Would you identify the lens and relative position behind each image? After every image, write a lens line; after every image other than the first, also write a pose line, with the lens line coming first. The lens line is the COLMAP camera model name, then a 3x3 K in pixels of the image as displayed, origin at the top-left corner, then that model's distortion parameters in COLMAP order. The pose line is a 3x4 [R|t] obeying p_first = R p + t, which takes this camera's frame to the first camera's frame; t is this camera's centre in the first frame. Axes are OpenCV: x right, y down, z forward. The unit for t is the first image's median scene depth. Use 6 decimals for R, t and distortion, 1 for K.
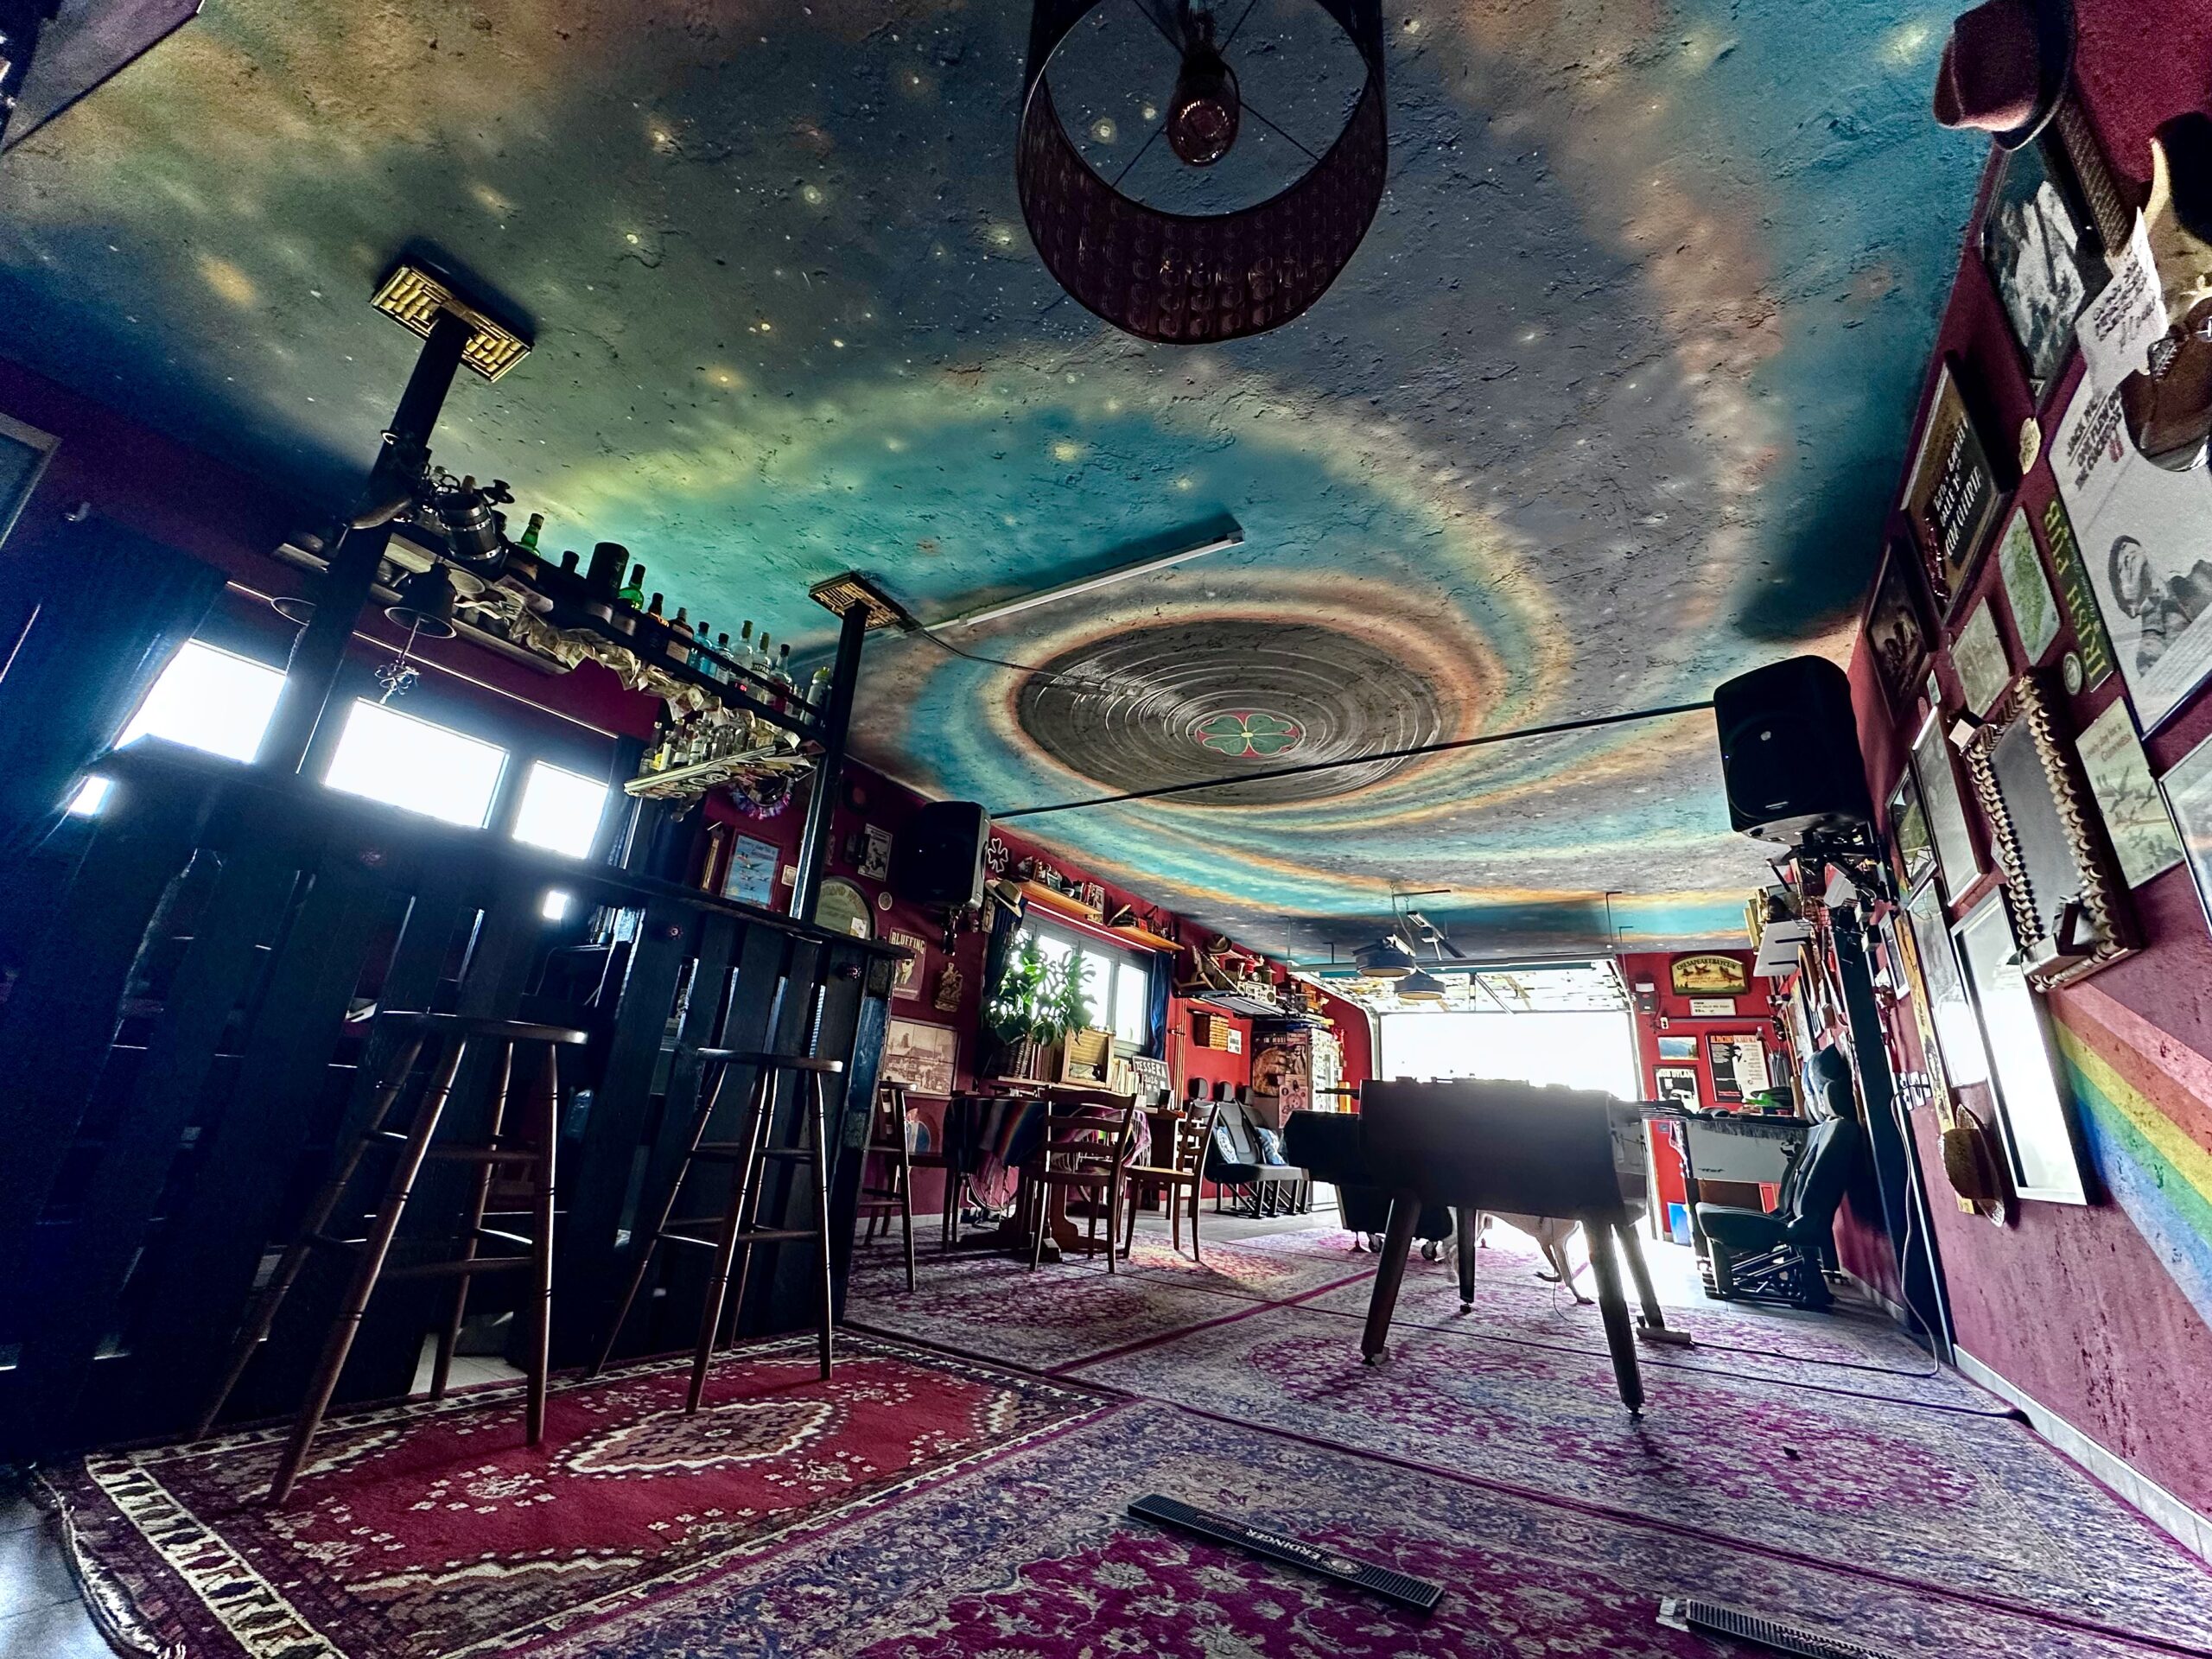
lens RADIAL K [[882.9, 0, 1106.0], [0, 882.9, 829.5], [0, 0, 1]] dist [-0.002929, 0.000390]
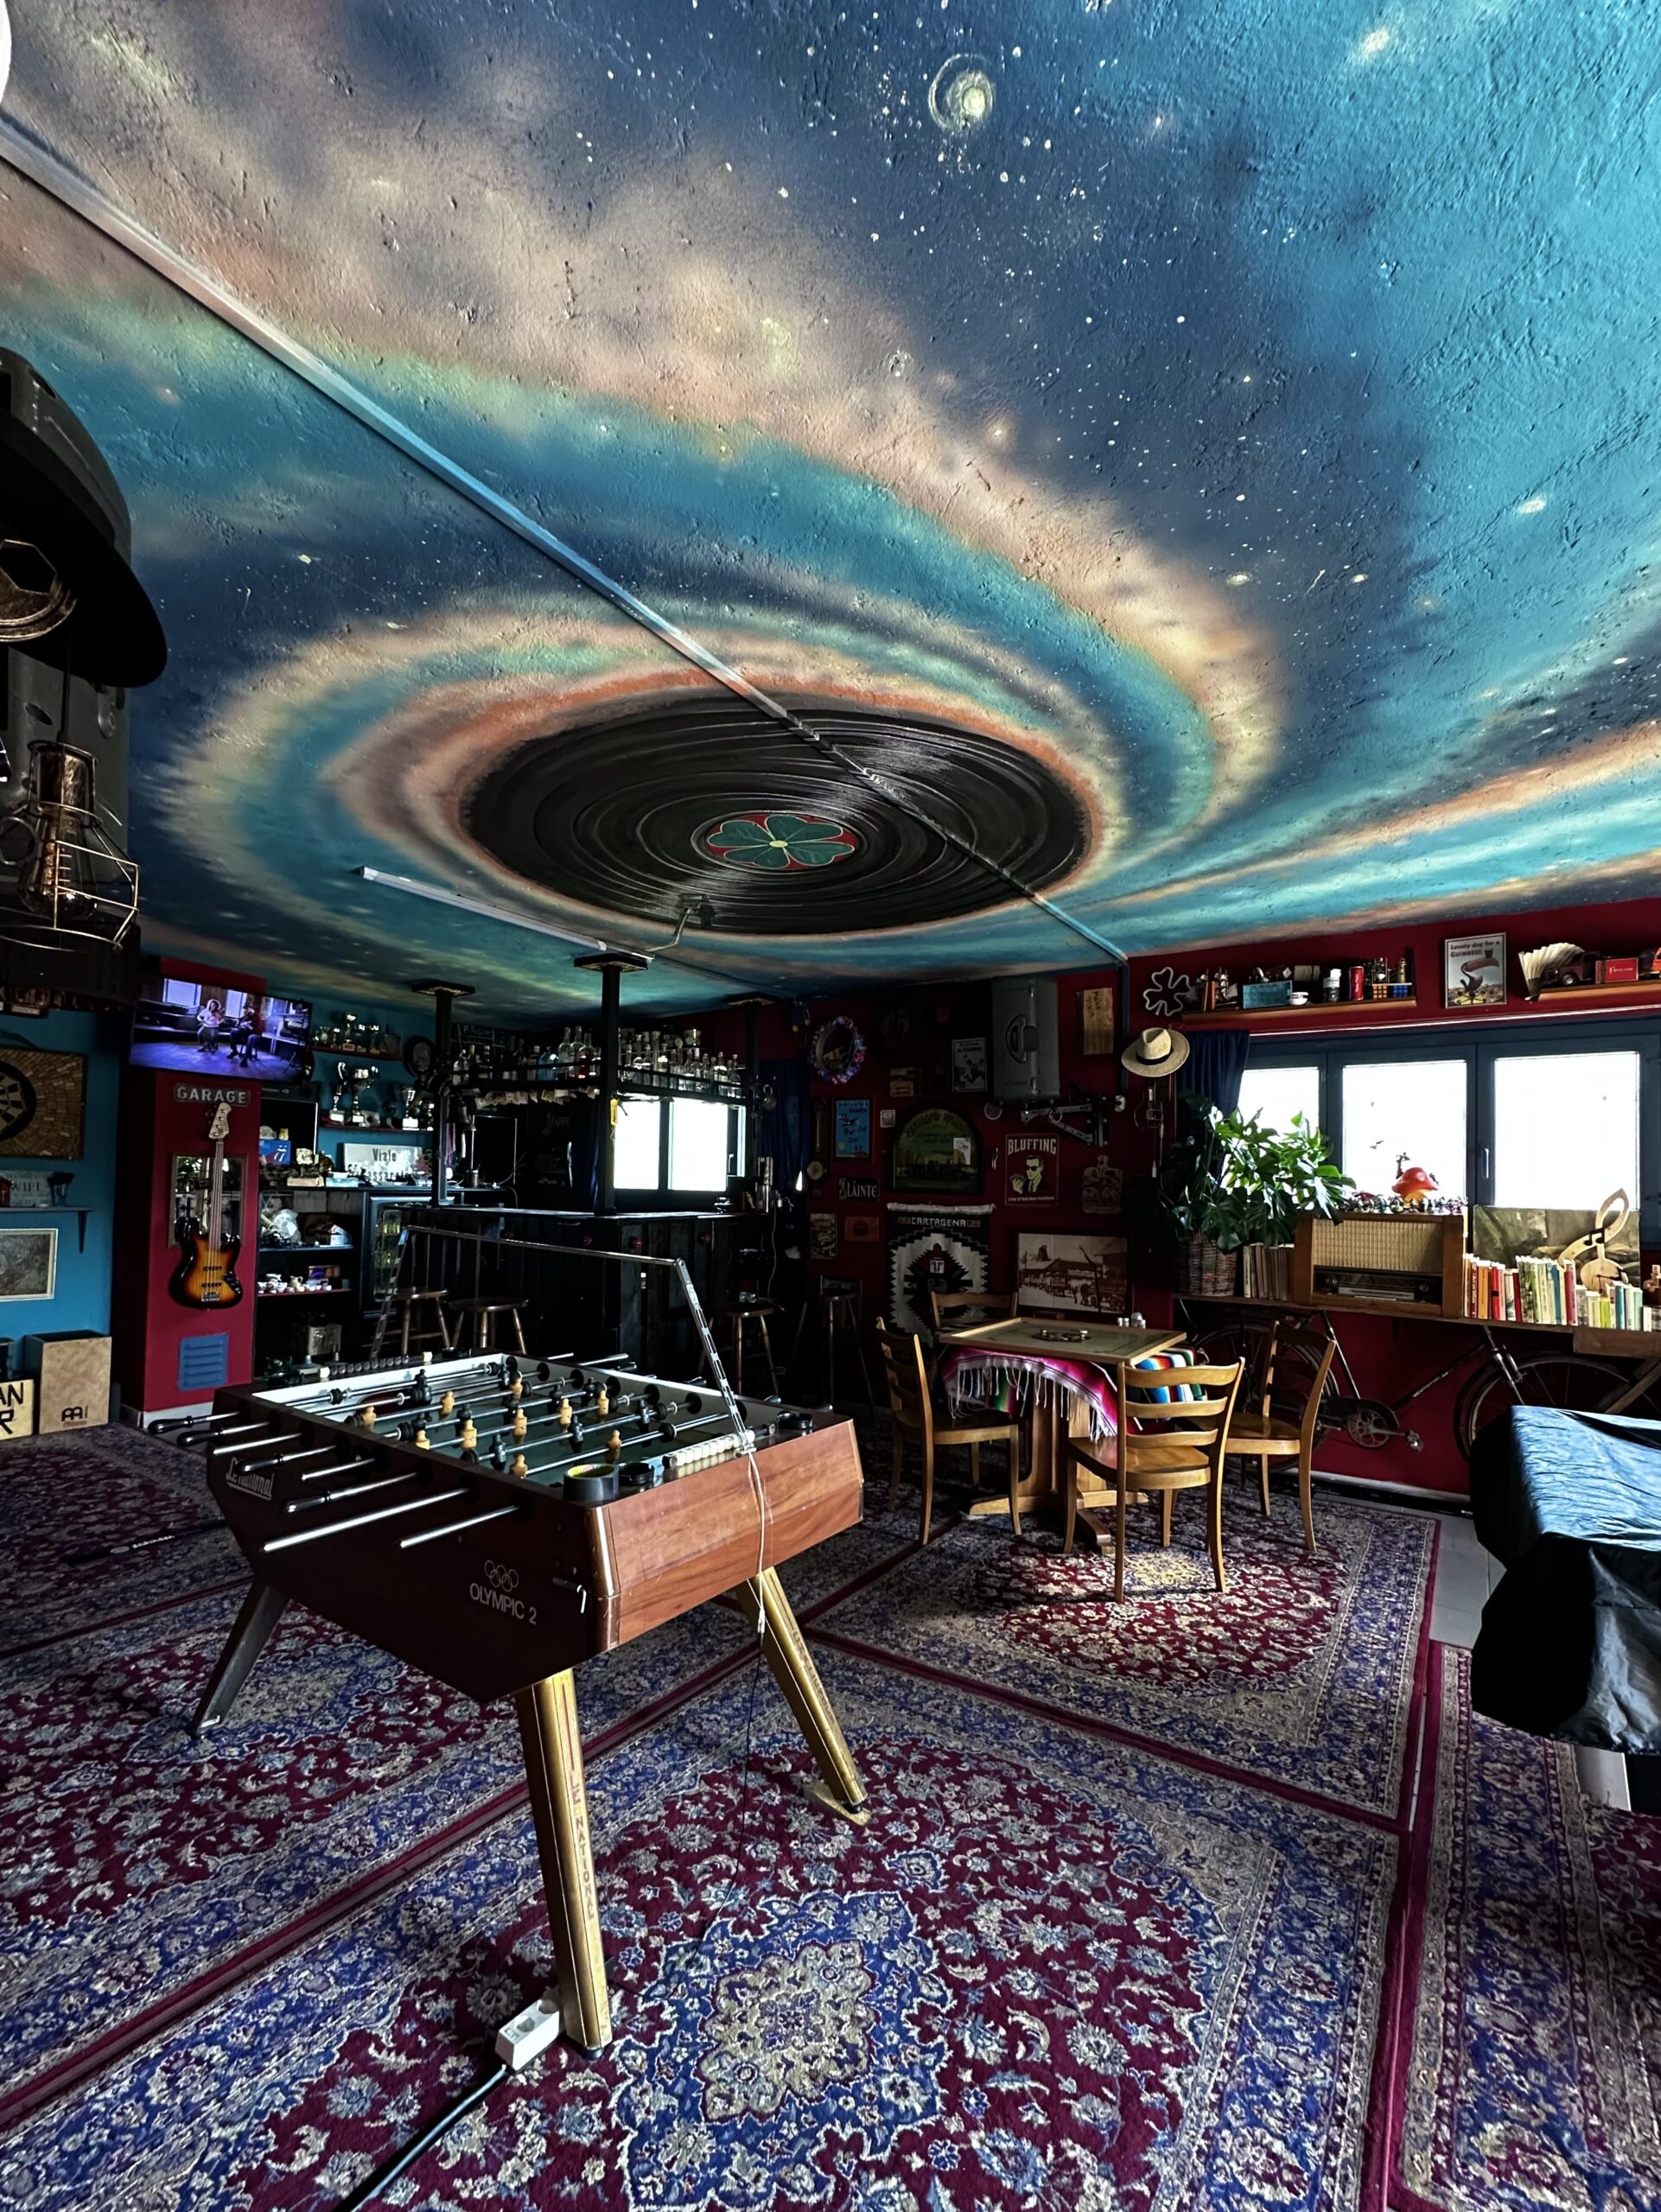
lens RADIAL K [[937.9, 0, 844.8], [0, 937.9, 1164.1], [0, 0, 1]] dist [-0.003591, 0.000631]
pose [[-0.021918, -0.087883, -0.995890, 0.913078], [0.298805, 0.950022, -0.090411, 0.221949], [0.954063, -0.299558, 0.005438, 1.029336]]
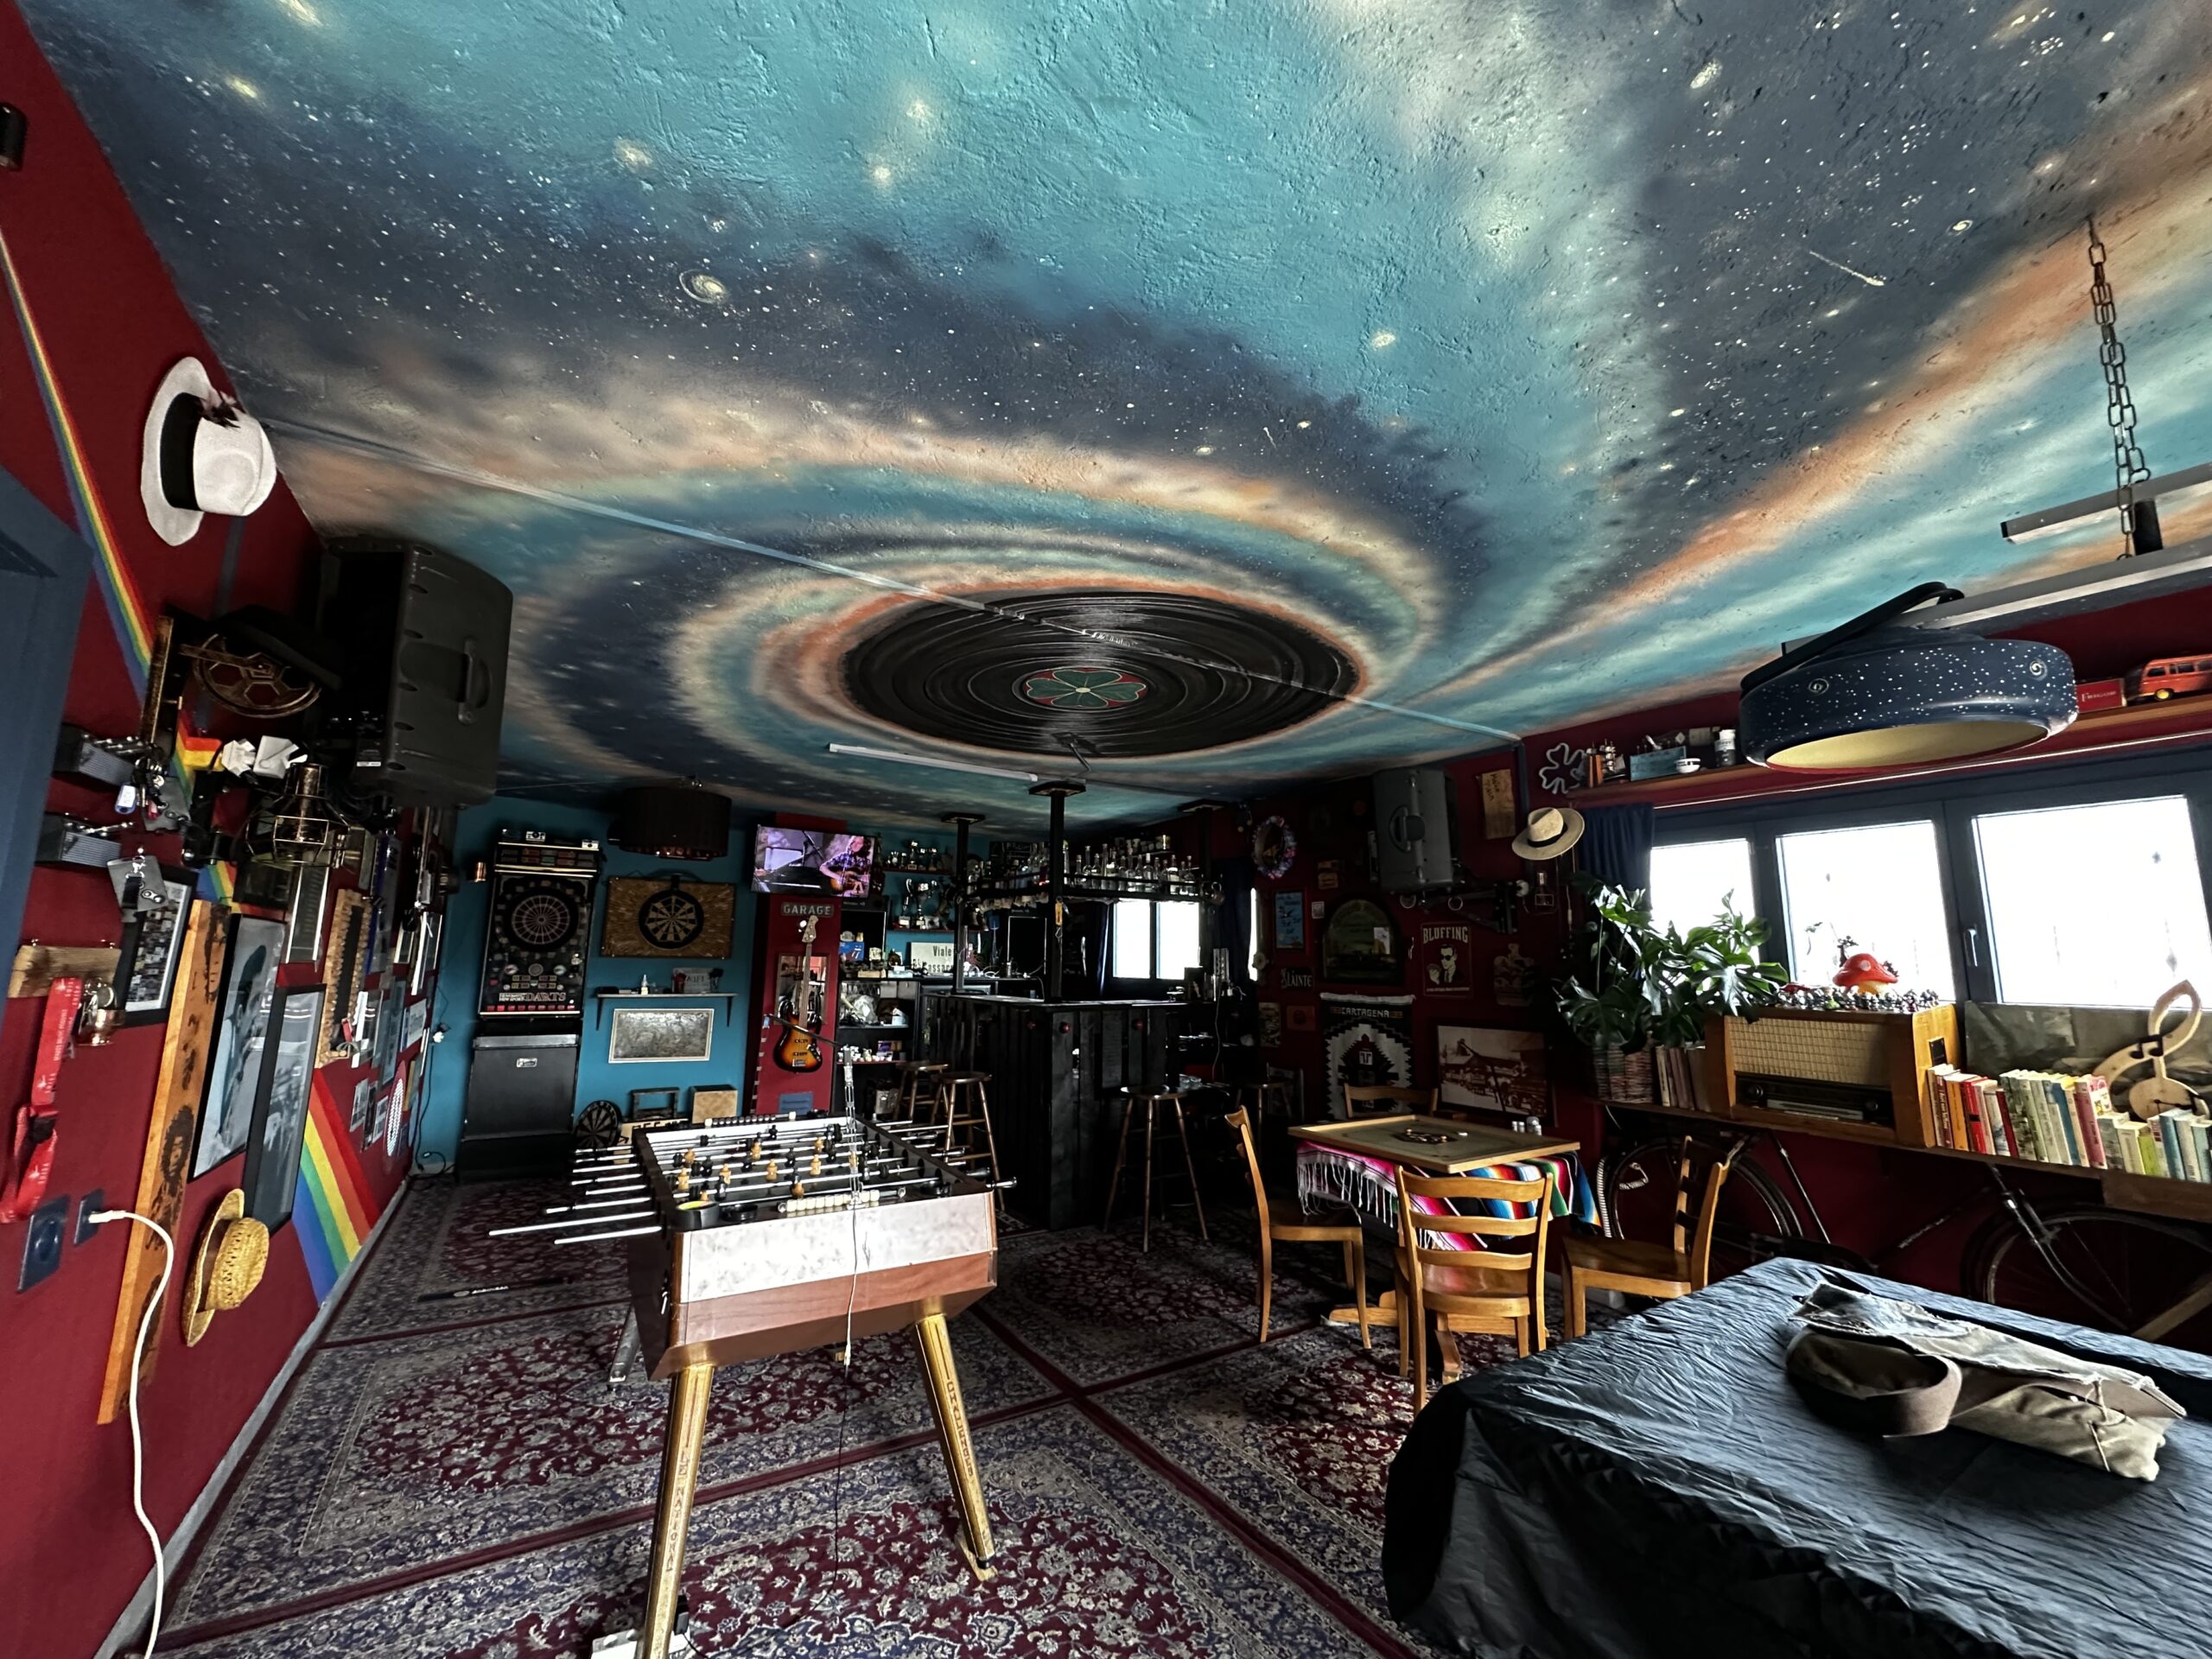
lens RADIAL K [[882.9, 0, 1106.0], [0, 882.9, 829.5], [0, 0, 1]] dist [-0.002929, 0.000390]
pose [[-0.429194, -0.203576, -0.879971, 0.894338], [0.250536, 0.909204, -0.332534, 0.303865], [0.867770, -0.363186, -0.339222, 1.324341]]
